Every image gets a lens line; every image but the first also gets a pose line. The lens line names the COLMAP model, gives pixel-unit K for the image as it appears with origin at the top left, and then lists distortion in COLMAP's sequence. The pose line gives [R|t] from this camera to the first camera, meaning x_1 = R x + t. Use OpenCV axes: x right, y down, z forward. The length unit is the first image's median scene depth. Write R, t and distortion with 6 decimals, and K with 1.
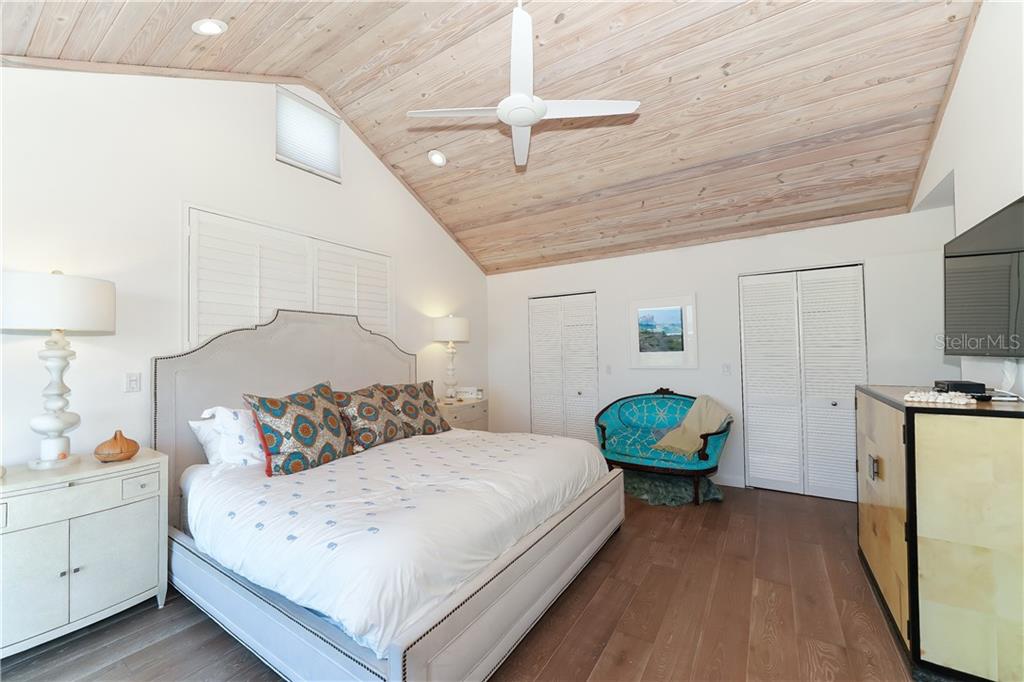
lens RADIAL K [[396.0, 0, 513.5], [0, 396.0, 341.4], [0, 0, 1]] dist [-0.002191, -0.000141]
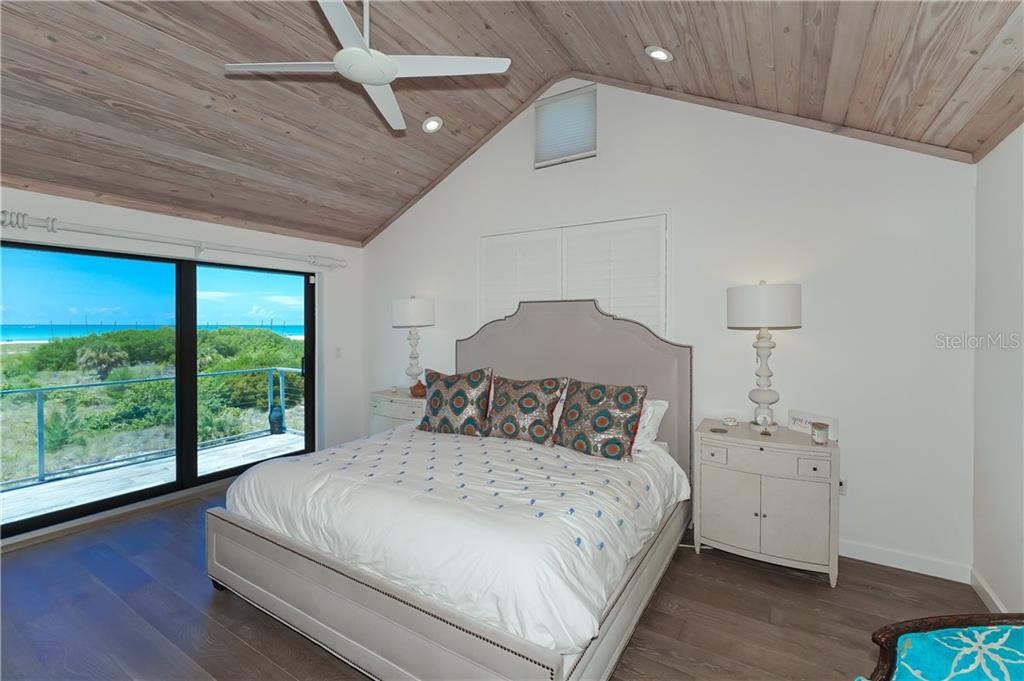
lens RADIAL K [[396.0, 0, 512.8], [0, 396.0, 337.8], [0, 0, 1]] dist [-0.002191, -0.000141]
pose [[0.076242, 0.007239, -0.997063, 0.500128], [0.001707, 0.999971, 0.007390, 0.014375], [0.997088, -0.002265, 0.076228, 0.804690]]
